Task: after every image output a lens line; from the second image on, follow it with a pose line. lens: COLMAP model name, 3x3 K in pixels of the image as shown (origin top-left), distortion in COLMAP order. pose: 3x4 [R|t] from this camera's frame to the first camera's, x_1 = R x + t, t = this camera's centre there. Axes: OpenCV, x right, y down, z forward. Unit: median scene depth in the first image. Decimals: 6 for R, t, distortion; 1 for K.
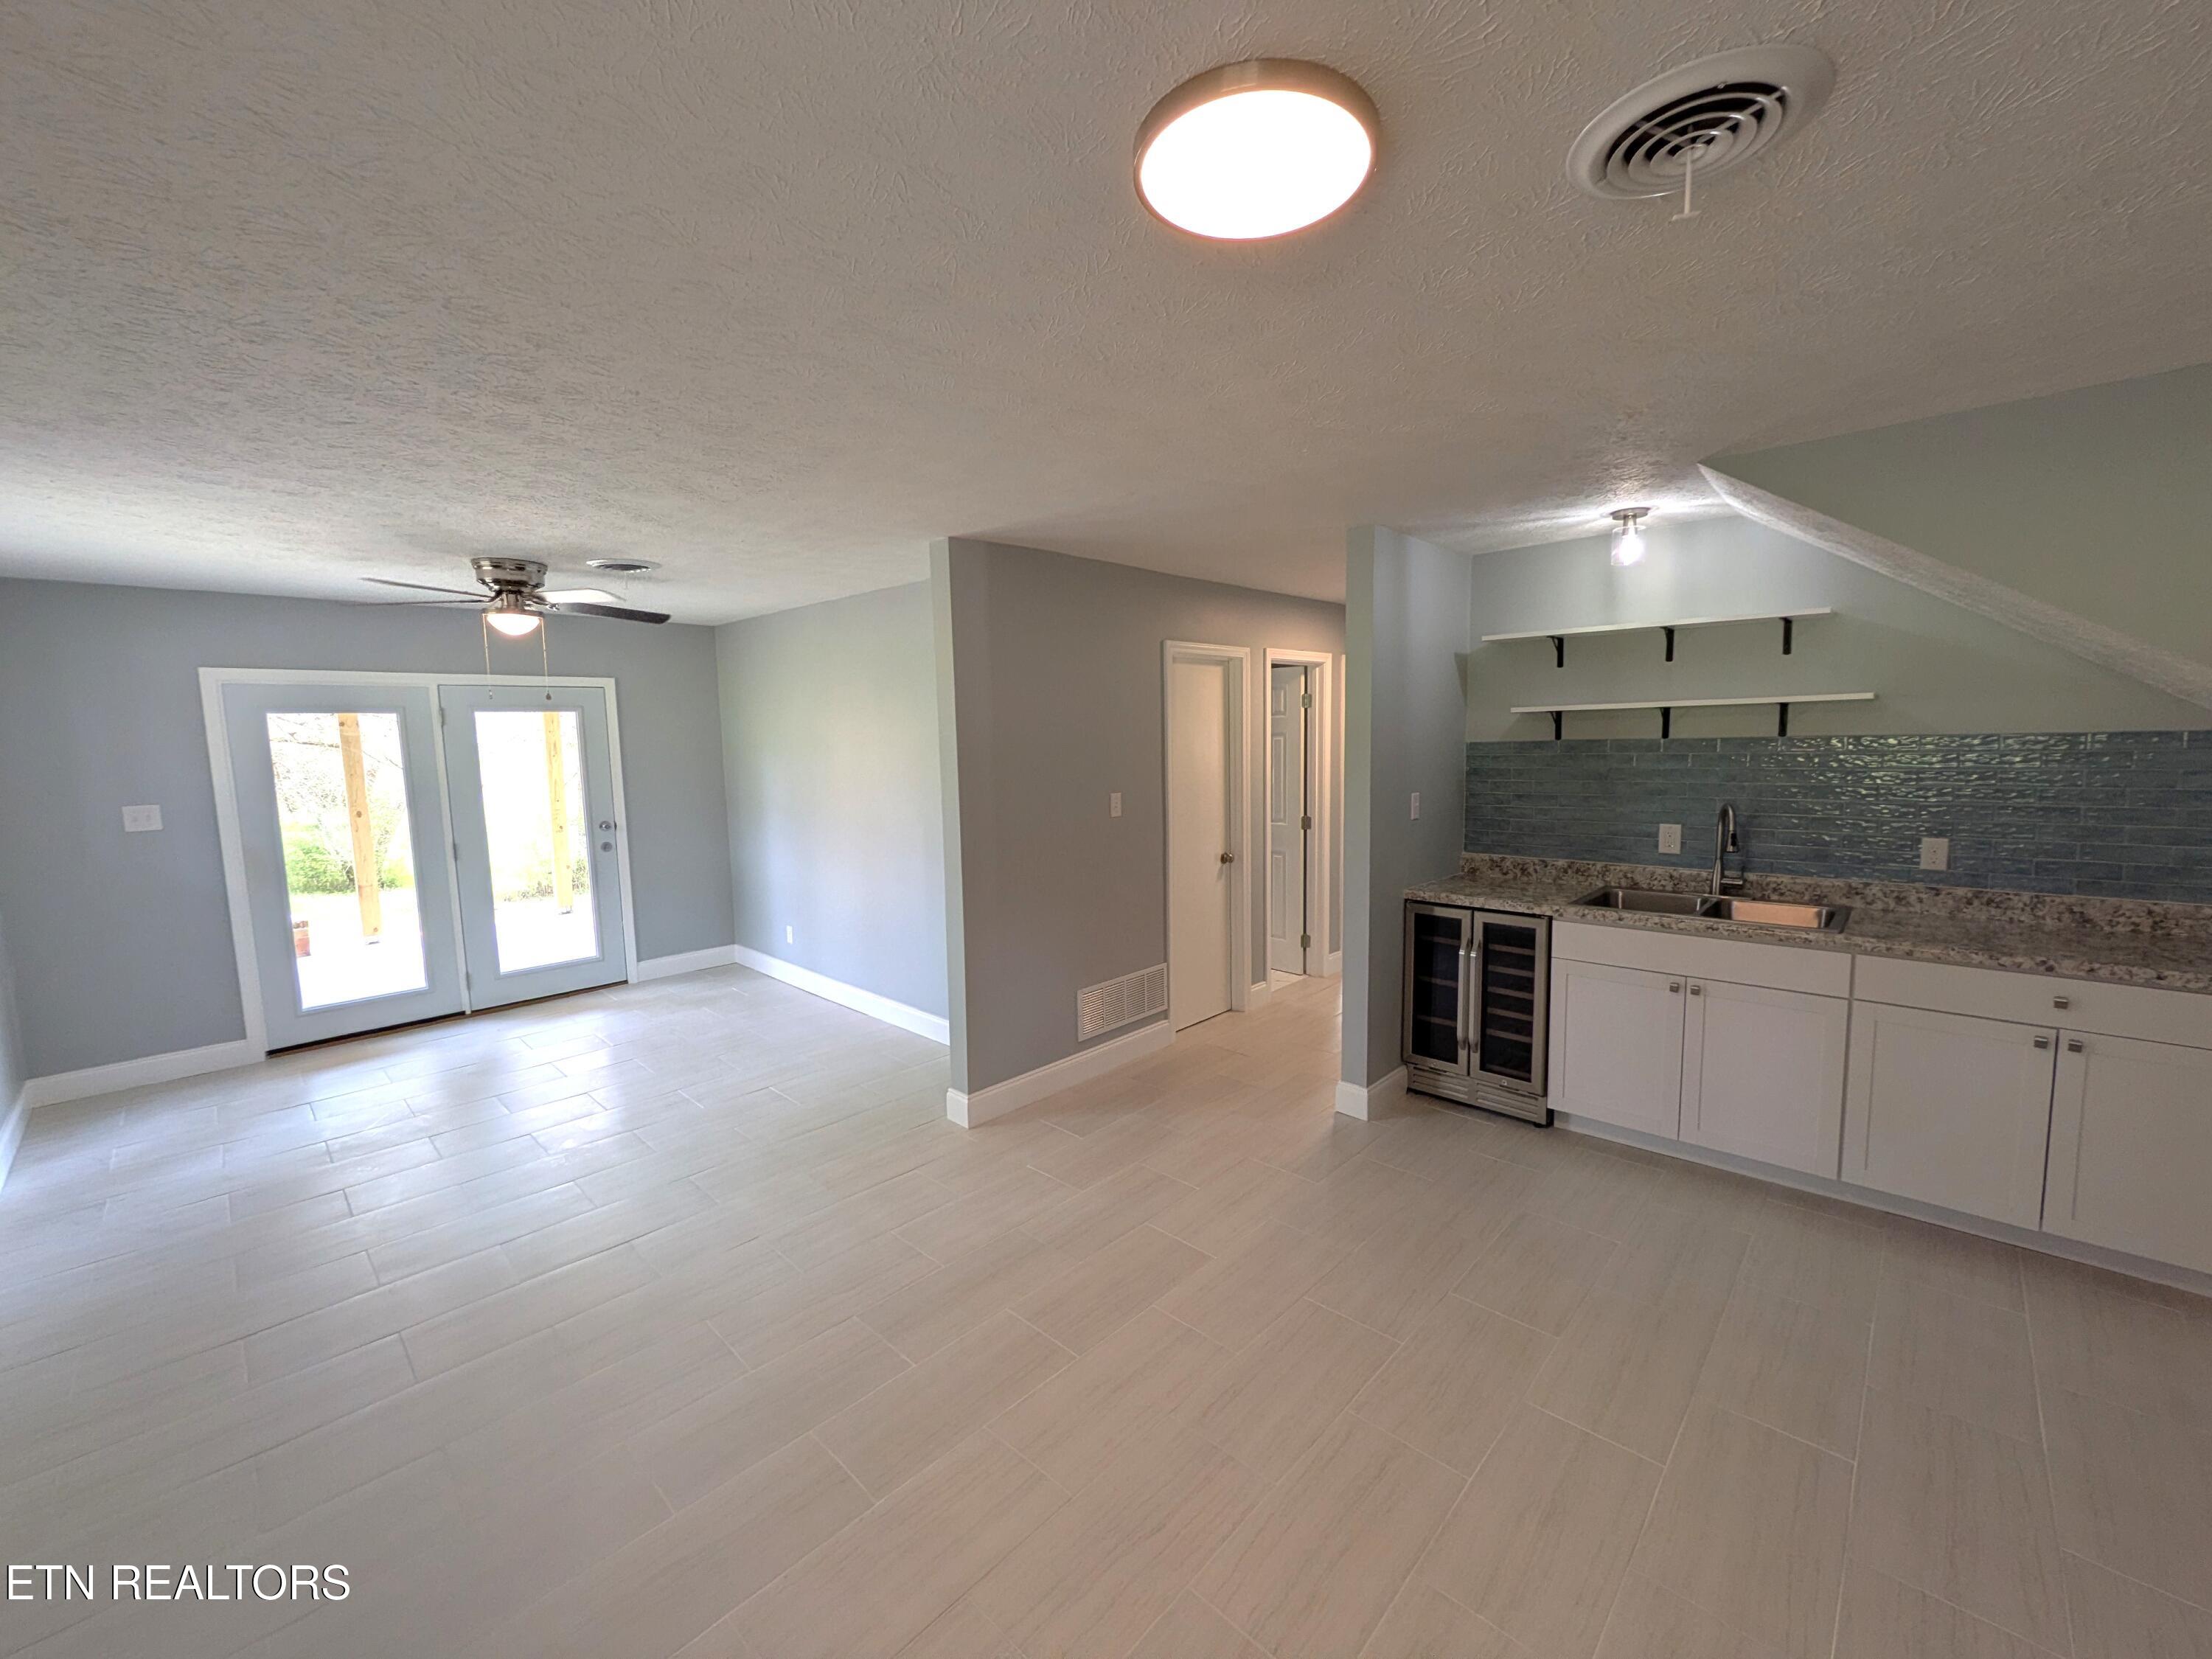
lens RADIAL K [[892.4, 0, 1113.5], [0, 892.4, 837.3], [0, 0, 1]] dist [0.002058, 0.000521]
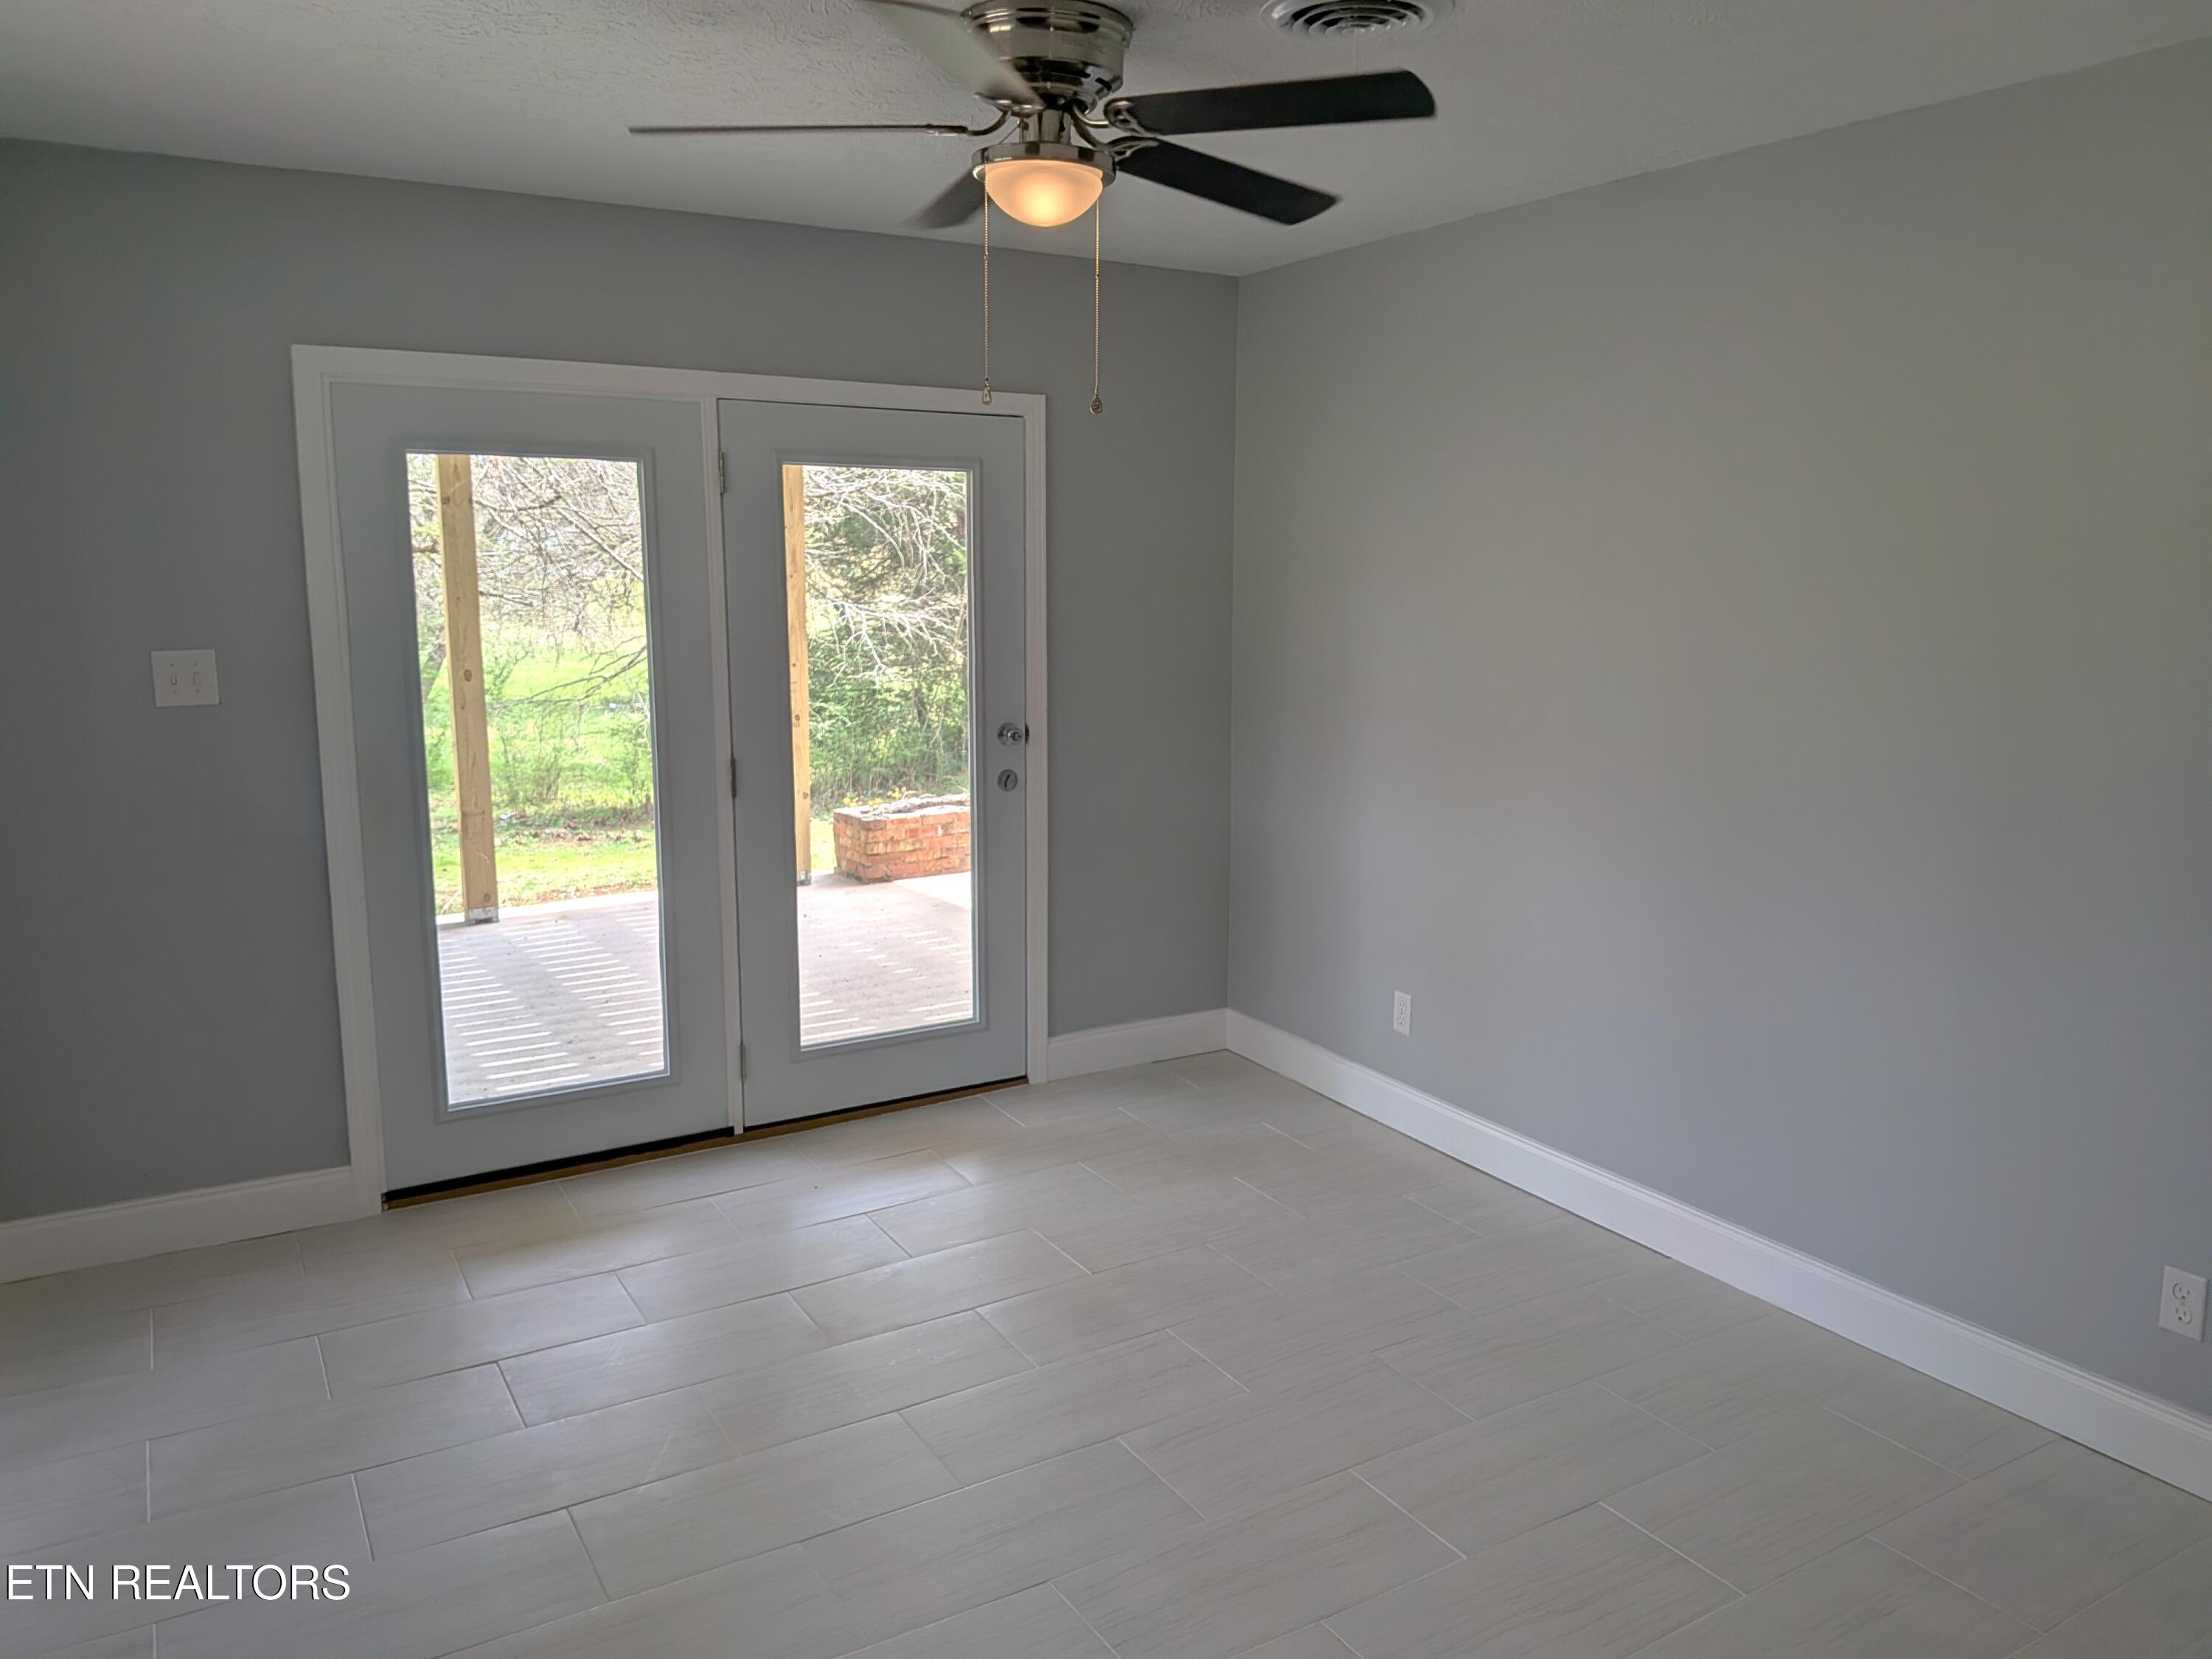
lens RADIAL K [[1571.3, 0, 1103.0], [0, 1571.3, 823.0], [0, 0, 1]] dist [0.029241, -0.006172]
pose [[0.964576, 0.066910, -0.255179, -0.355277], [-0.054534, 0.996981, 0.055277, -0.014979], [0.258107, -0.039403, 0.965312, 0.284498]]
